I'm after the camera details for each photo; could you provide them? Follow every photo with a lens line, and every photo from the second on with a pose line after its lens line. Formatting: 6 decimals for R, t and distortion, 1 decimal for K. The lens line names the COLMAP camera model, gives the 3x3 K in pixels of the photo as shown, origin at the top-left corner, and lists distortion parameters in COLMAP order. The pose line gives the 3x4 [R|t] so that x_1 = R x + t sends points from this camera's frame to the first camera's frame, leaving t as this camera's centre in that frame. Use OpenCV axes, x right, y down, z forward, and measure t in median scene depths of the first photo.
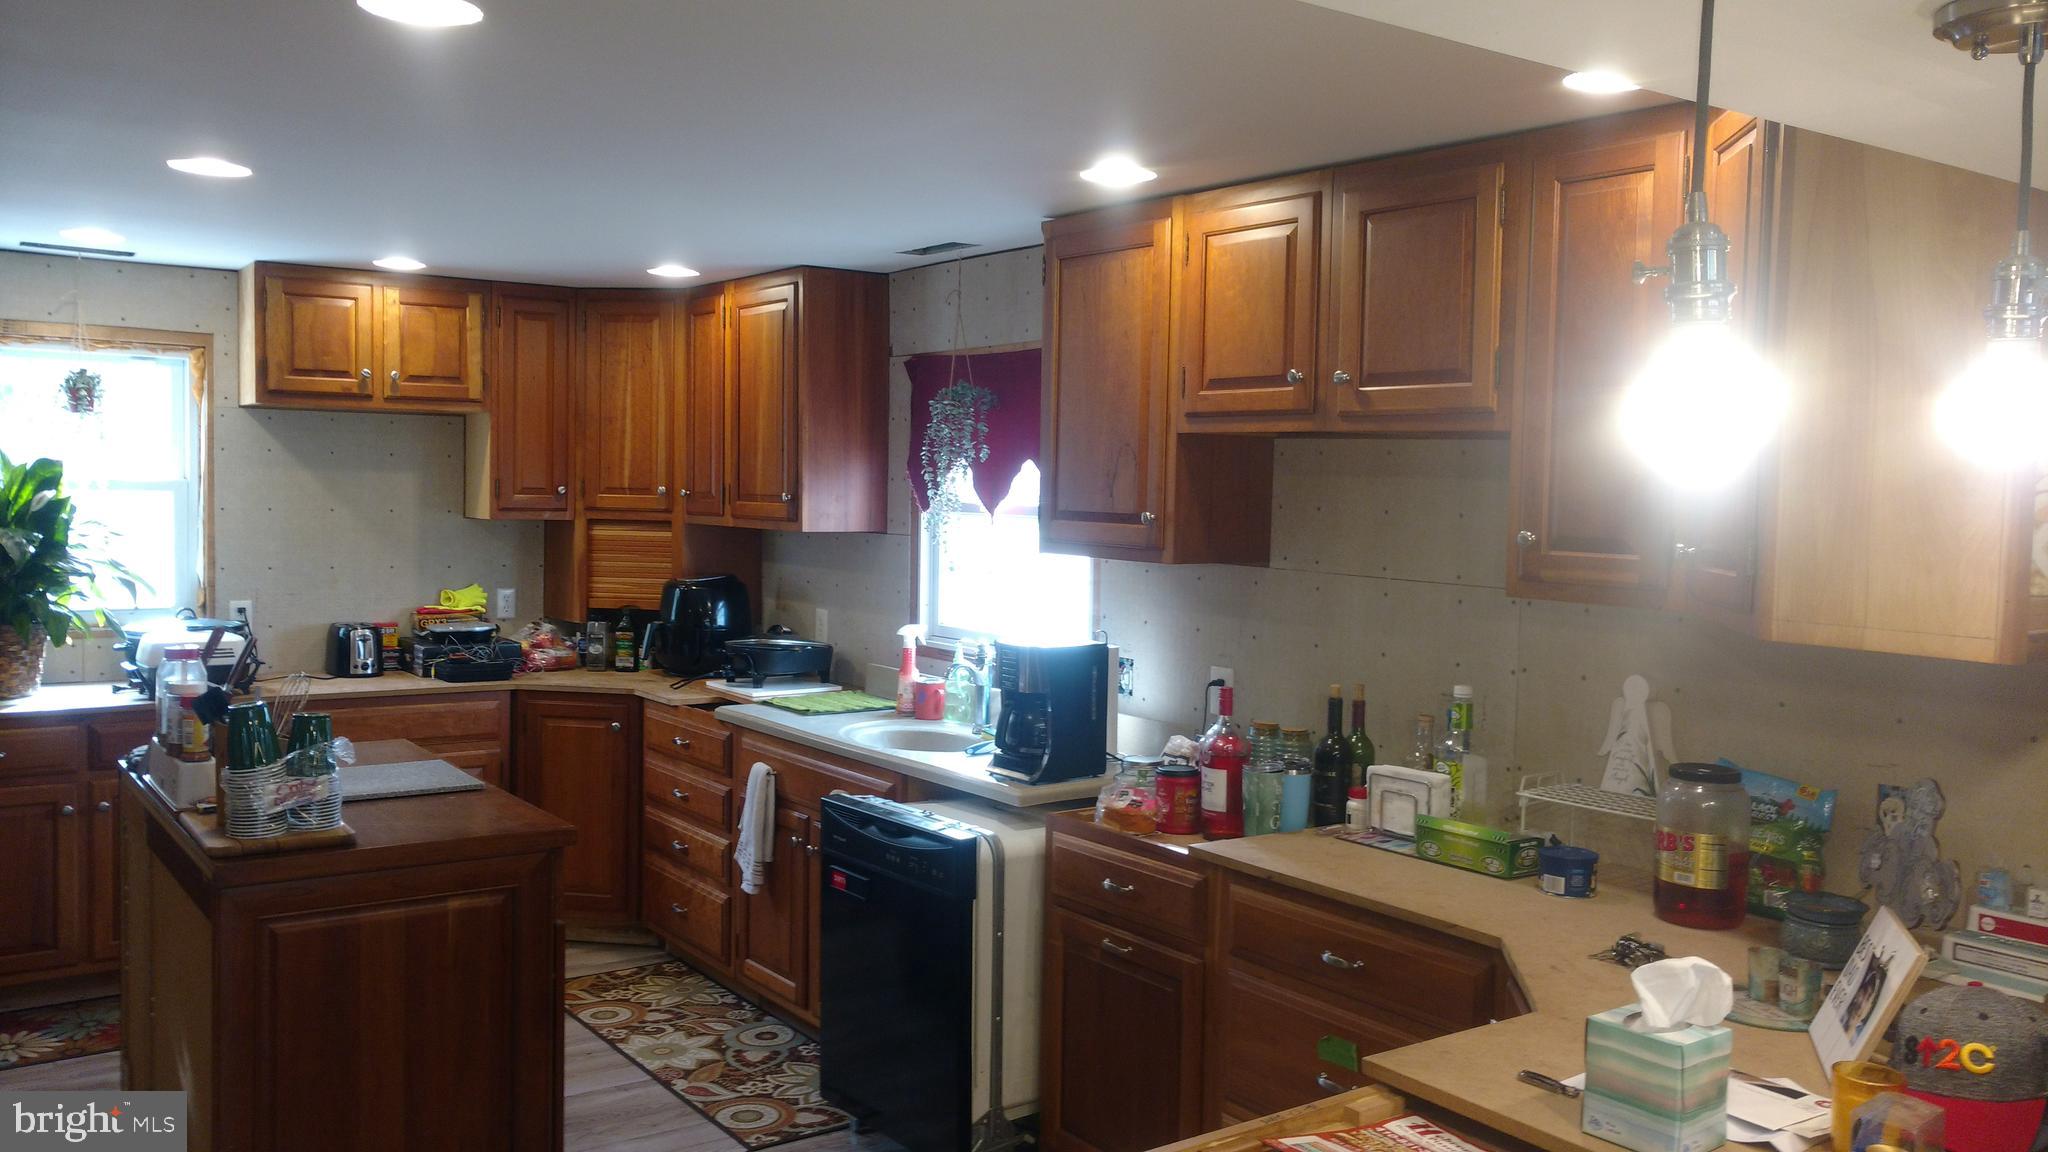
lens RADIAL K [[1593.5, 0, 1036.9], [0, 1593.5, 570.2], [0, 0, 1]] dist [0.003977, 0.007235]
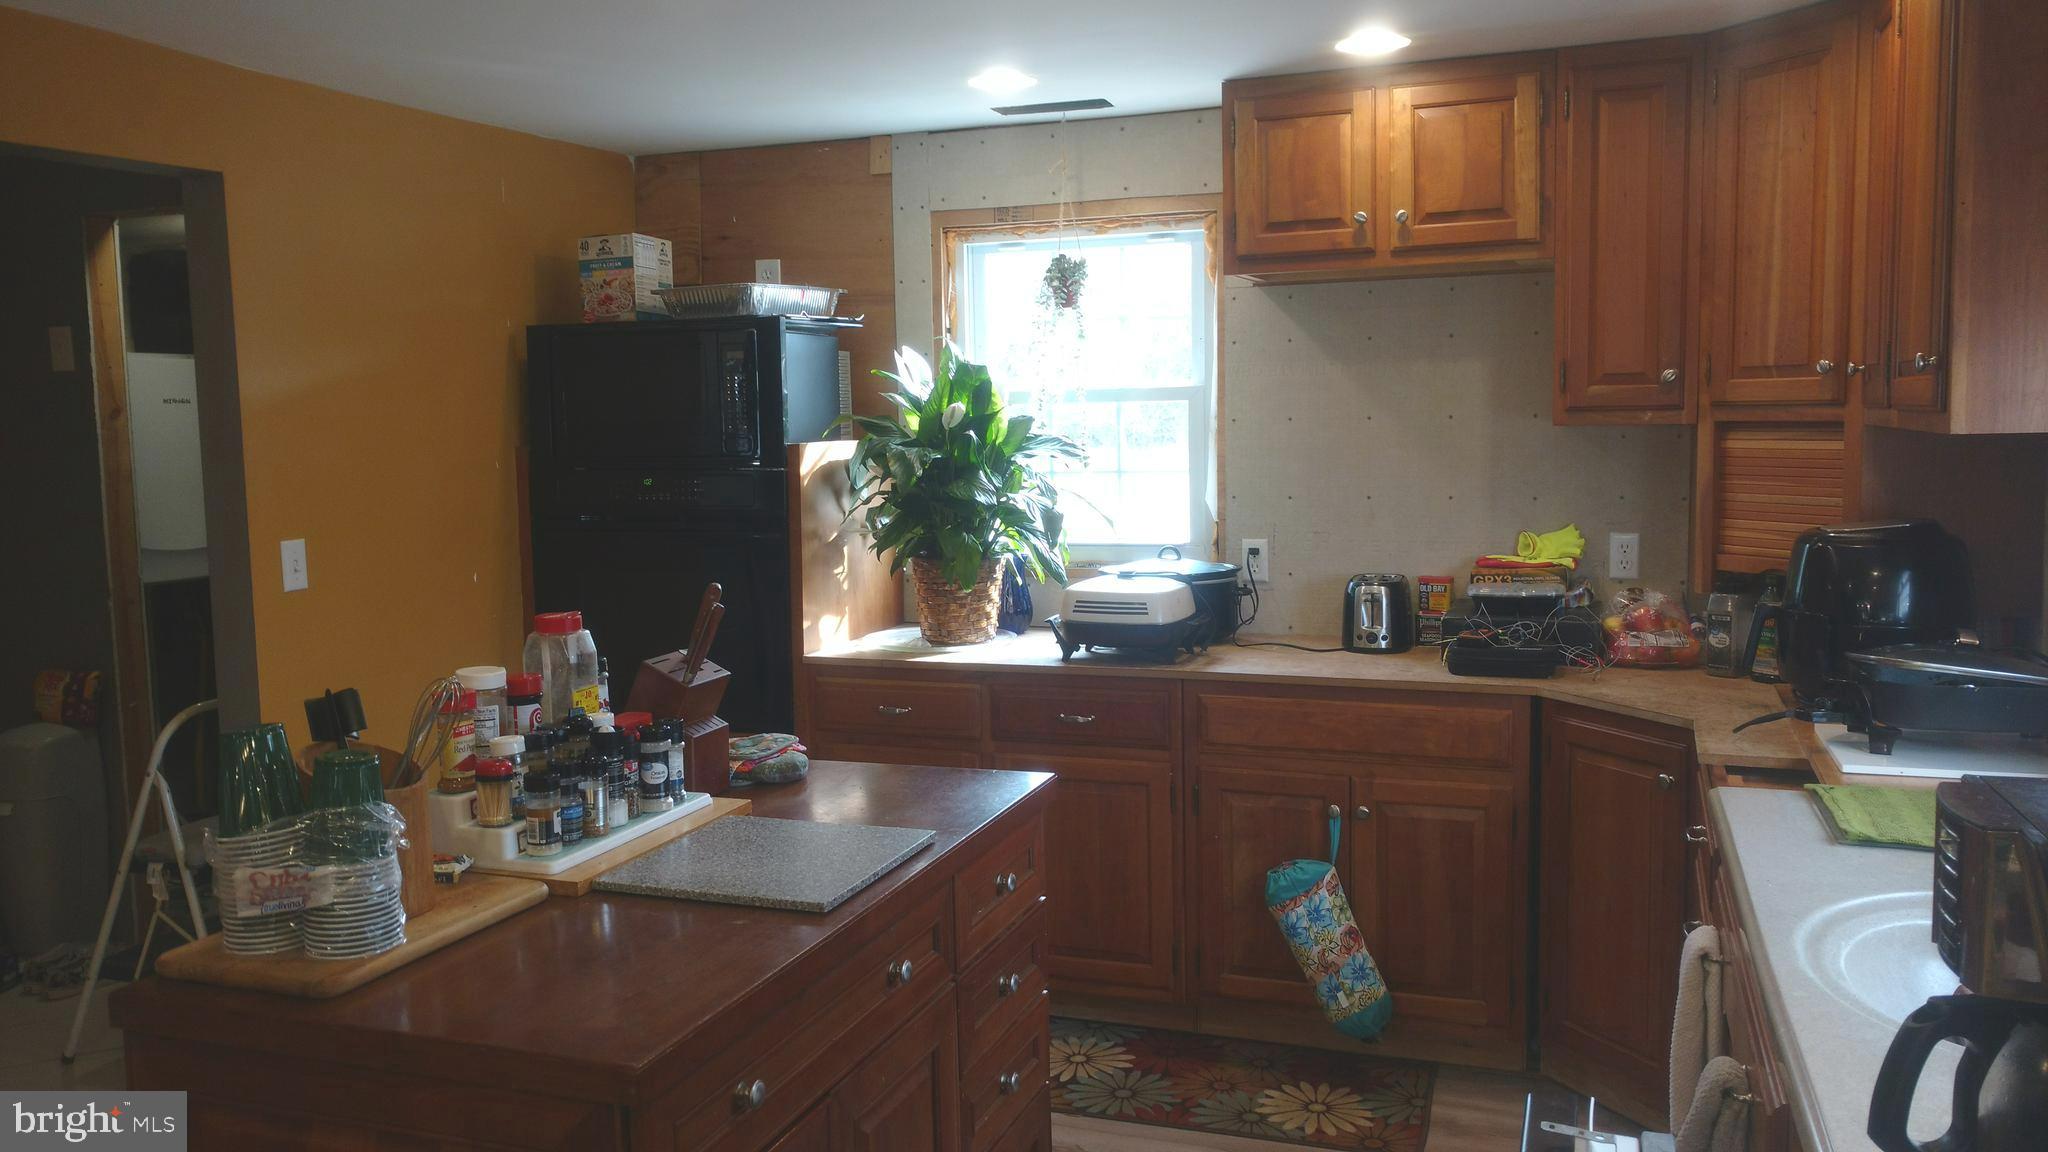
lens RADIAL K [[1593.5, 0, 1036.9], [0, 1593.5, 570.2], [0, 0, 1]] dist [0.003977, 0.007235]
pose [[0.557548, 0.050652, -0.828598, 0.078639], [-0.014158, 0.998572, 0.051516, -0.003895], [0.830024, -0.016991, 0.557469, 0.470000]]
